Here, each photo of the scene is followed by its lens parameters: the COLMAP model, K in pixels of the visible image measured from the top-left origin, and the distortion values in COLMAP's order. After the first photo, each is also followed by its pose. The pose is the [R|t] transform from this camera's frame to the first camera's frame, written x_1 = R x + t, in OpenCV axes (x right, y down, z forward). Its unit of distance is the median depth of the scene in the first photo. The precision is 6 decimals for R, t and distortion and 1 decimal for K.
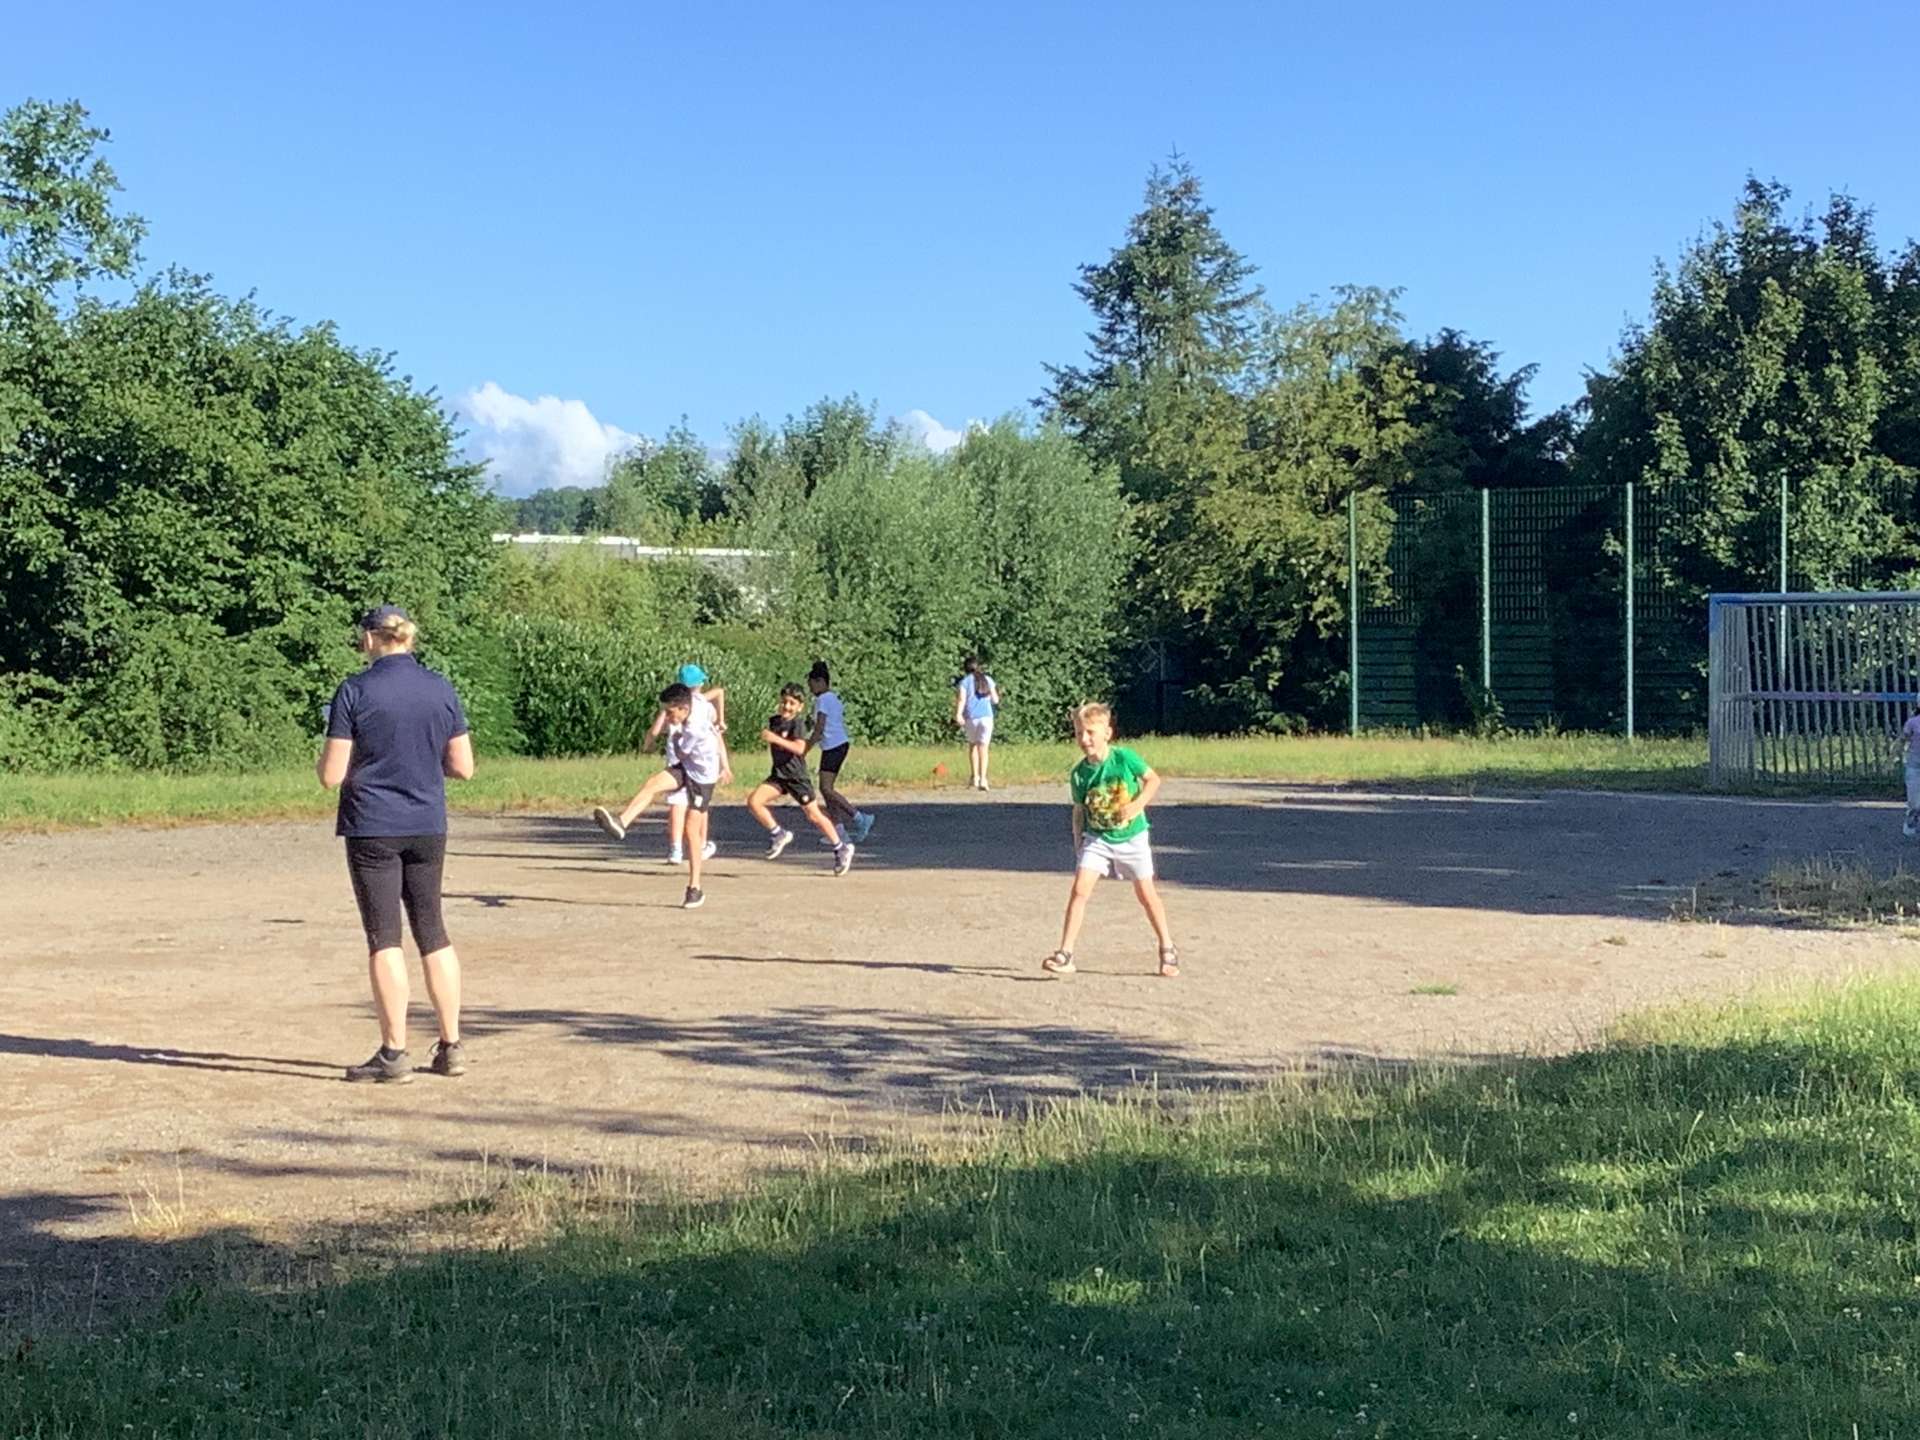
lens RADIAL K [[3651.3, 0, 960.0], [0, 3651.3, 720.0], [0, 0, 1]] dist [-0.107601, 1.807050]
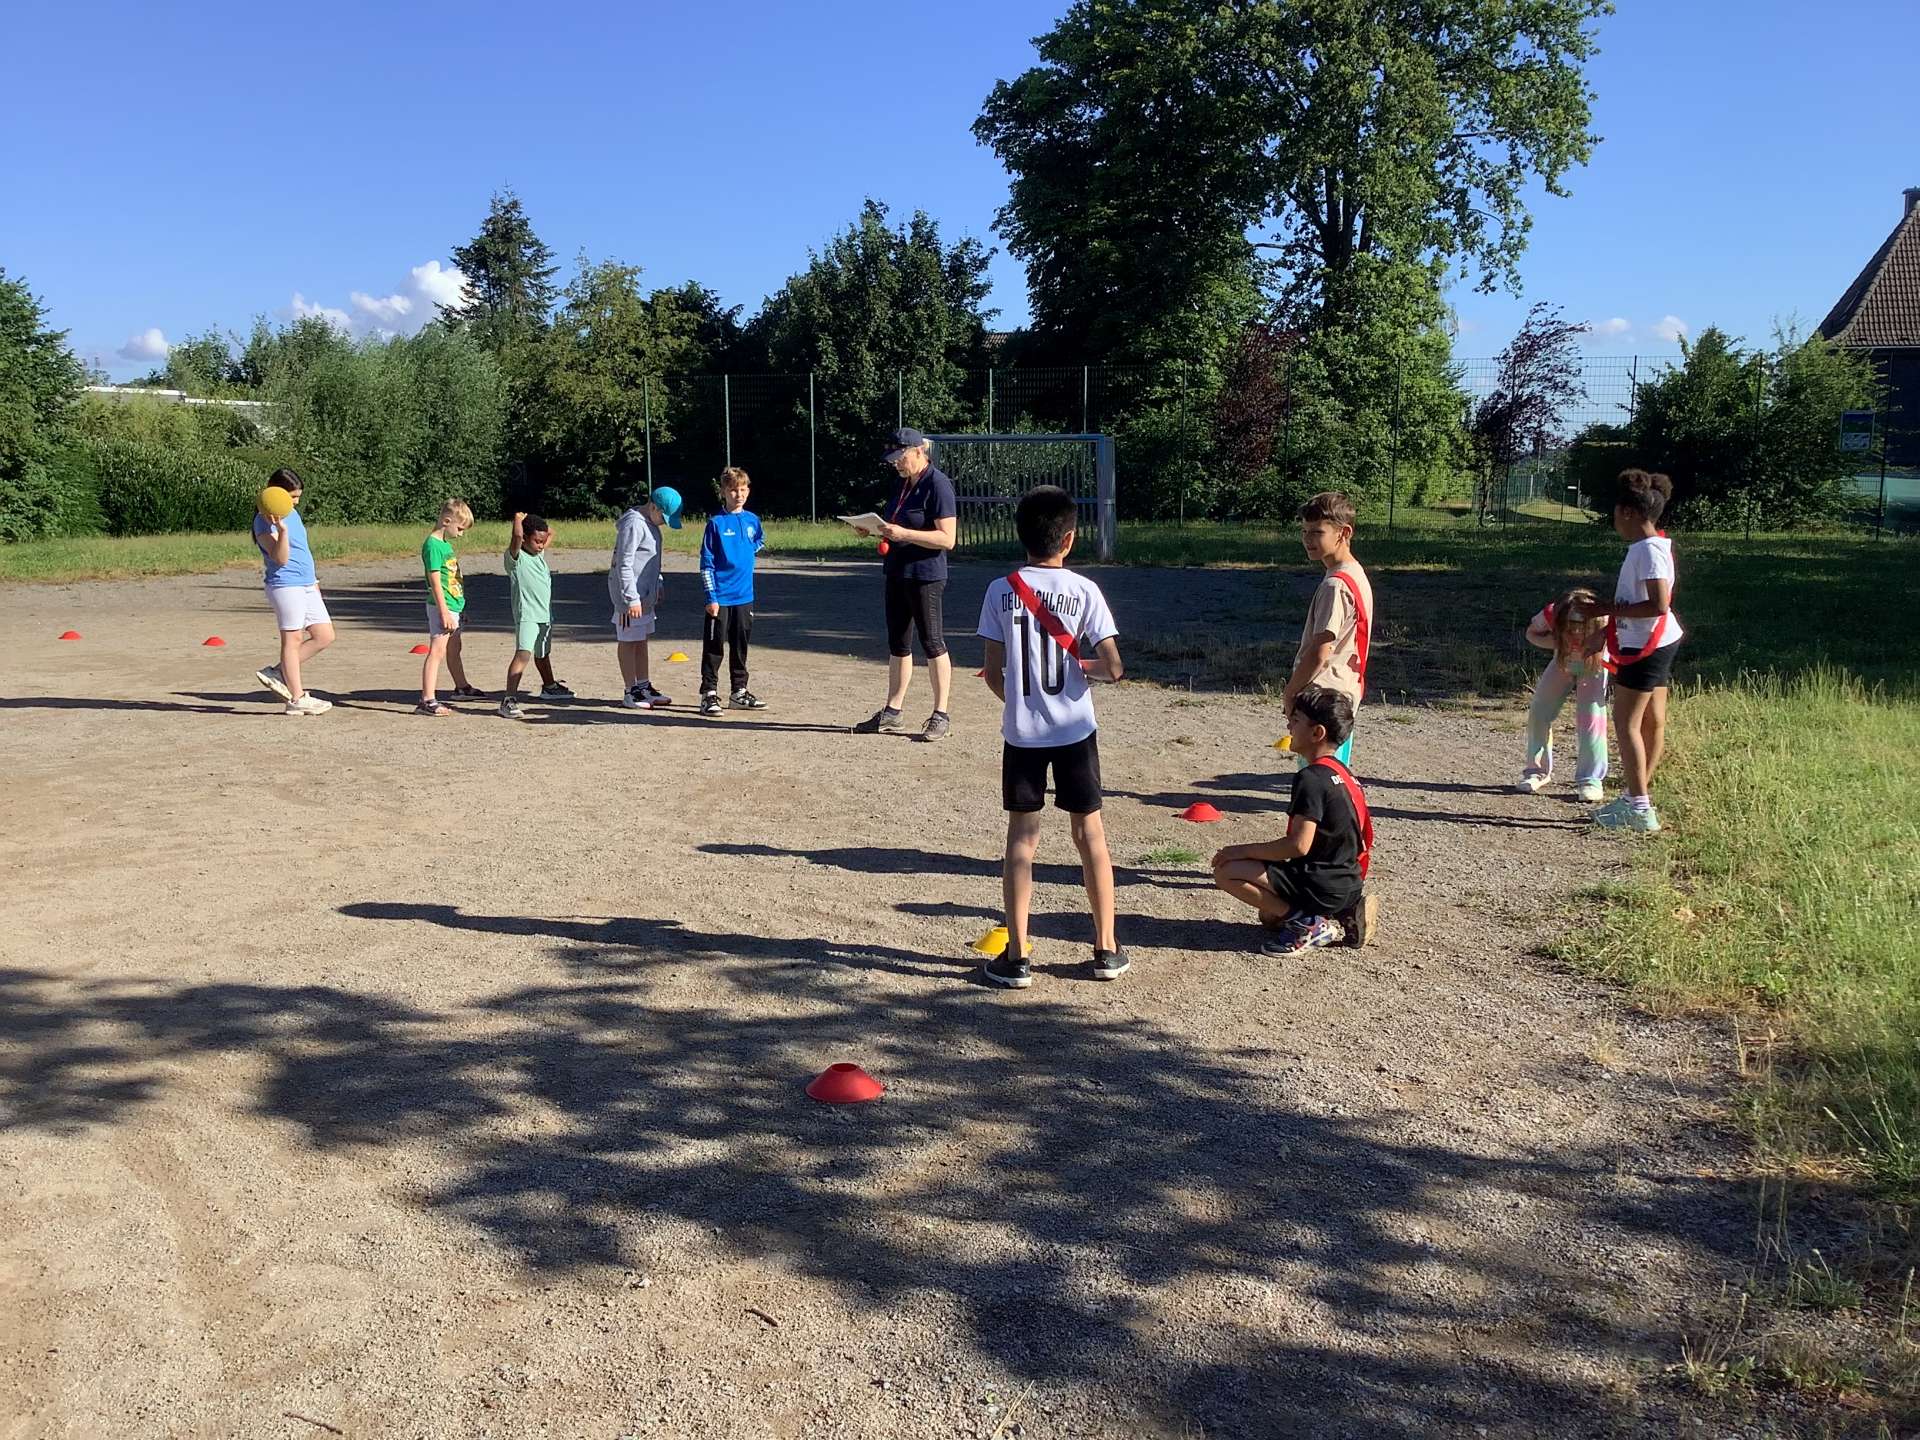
lens RADIAL K [[1712.4, 0, 963.7], [0, 1712.4, 730.1], [0, 0, 1]] dist [0.124578, -0.250494]
pose [[0.947986, -0.039467, 0.315855, -0.015080], [-0.001740, 0.991626, 0.129129, -0.002629], [-0.318306, -0.122962, 0.939979, 0.205892]]
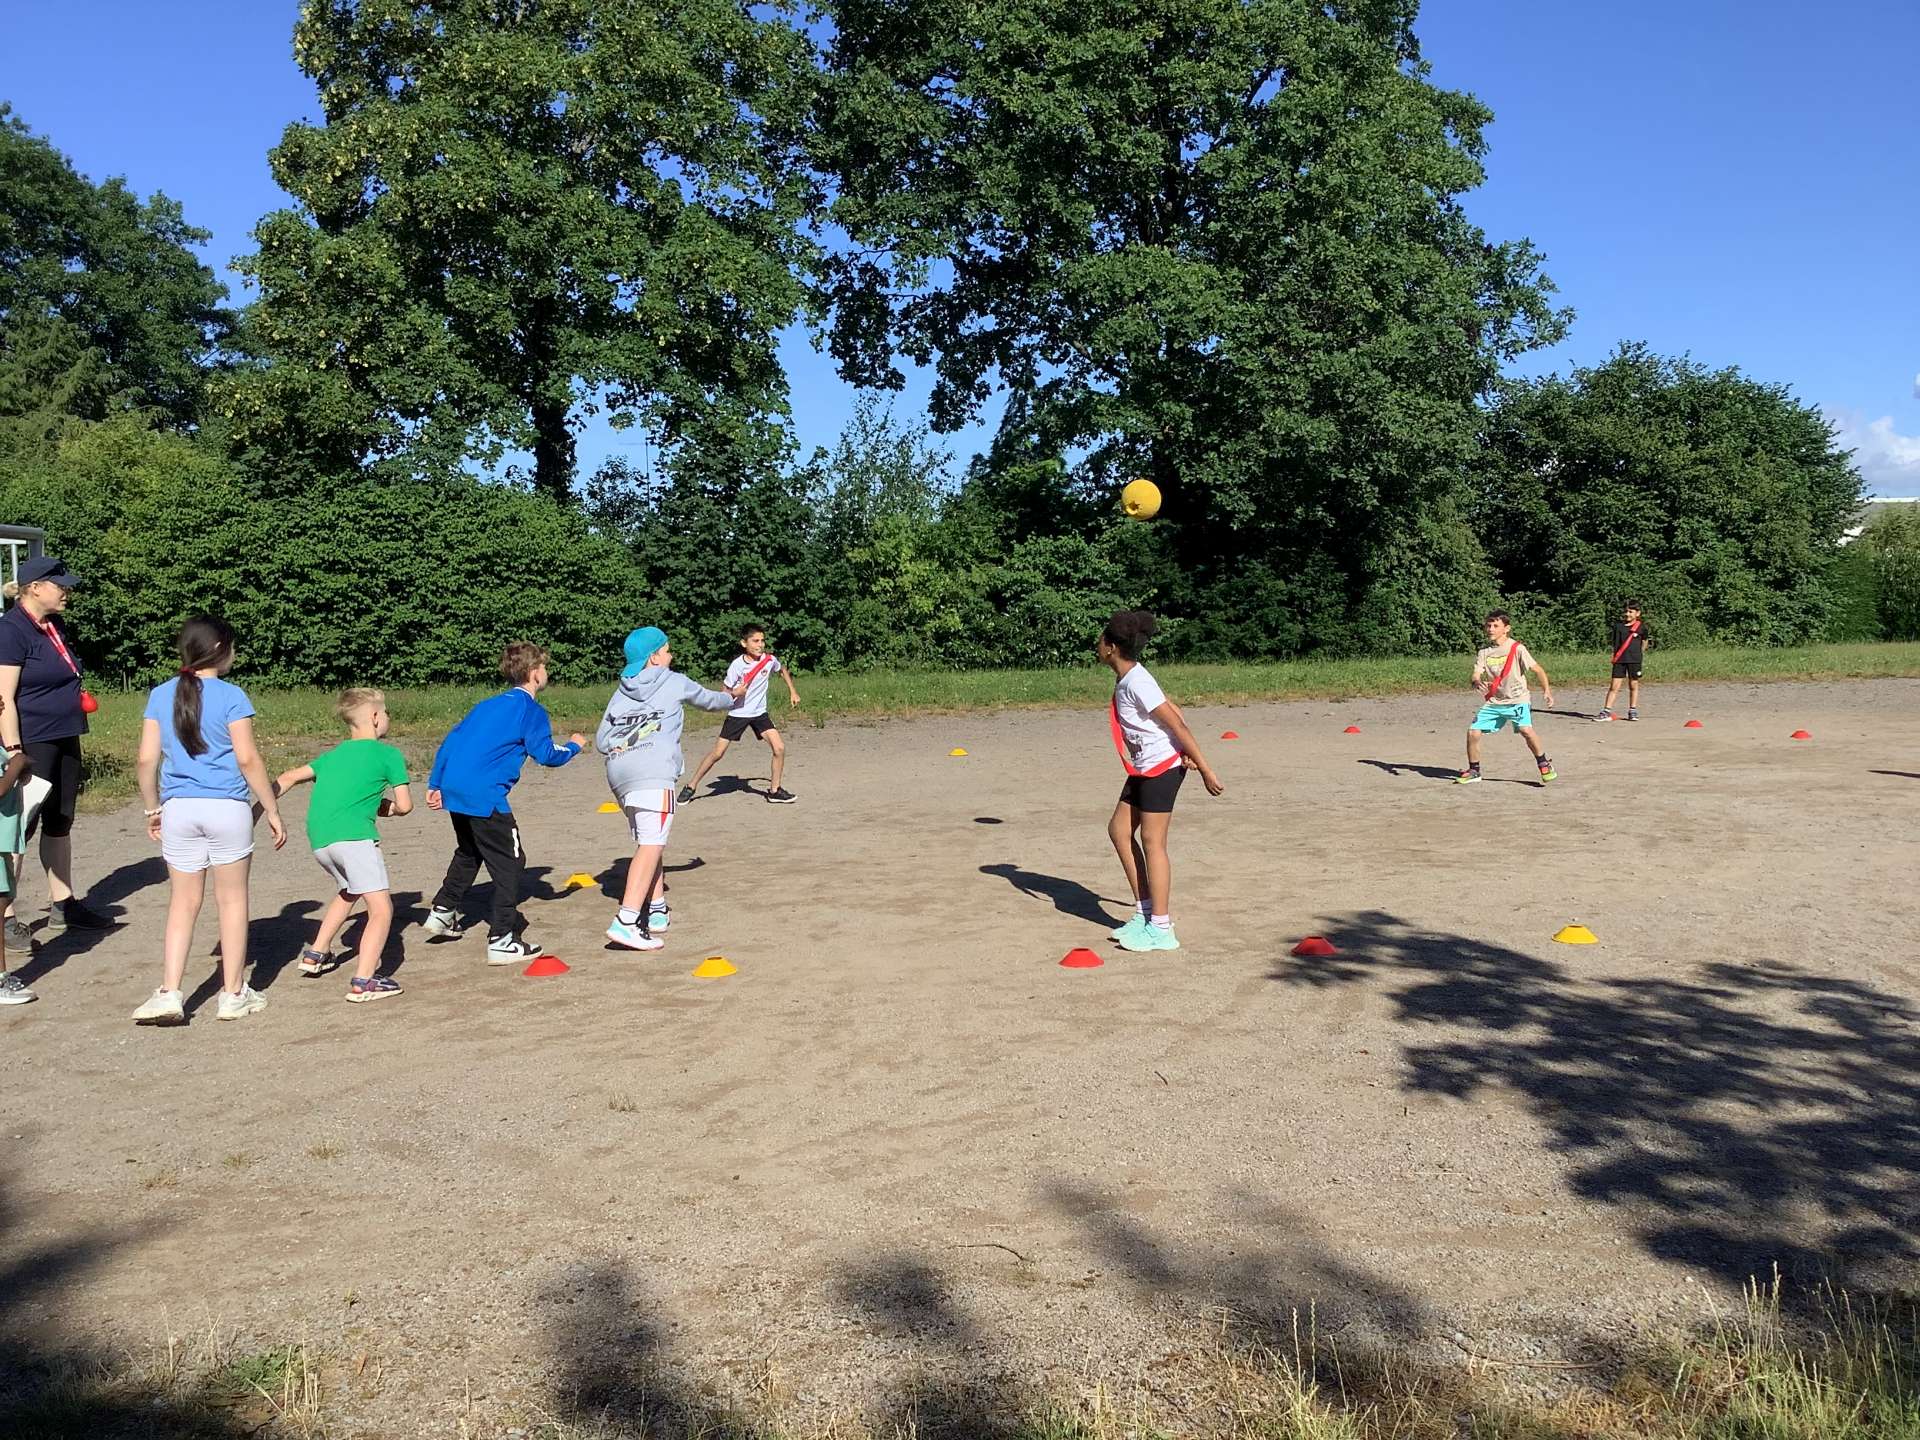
lens RADIAL K [[1712.4, 0, 963.7], [0, 1712.4, 730.1], [0, 0, 1]] dist [0.124578, -0.250494]
pose [[0.781021, 0.033989, -0.623579, 0.038266], [0.008153, 0.997878, 0.064603, -0.002345], [0.624451, -0.055541, 0.779087, 0.172009]]
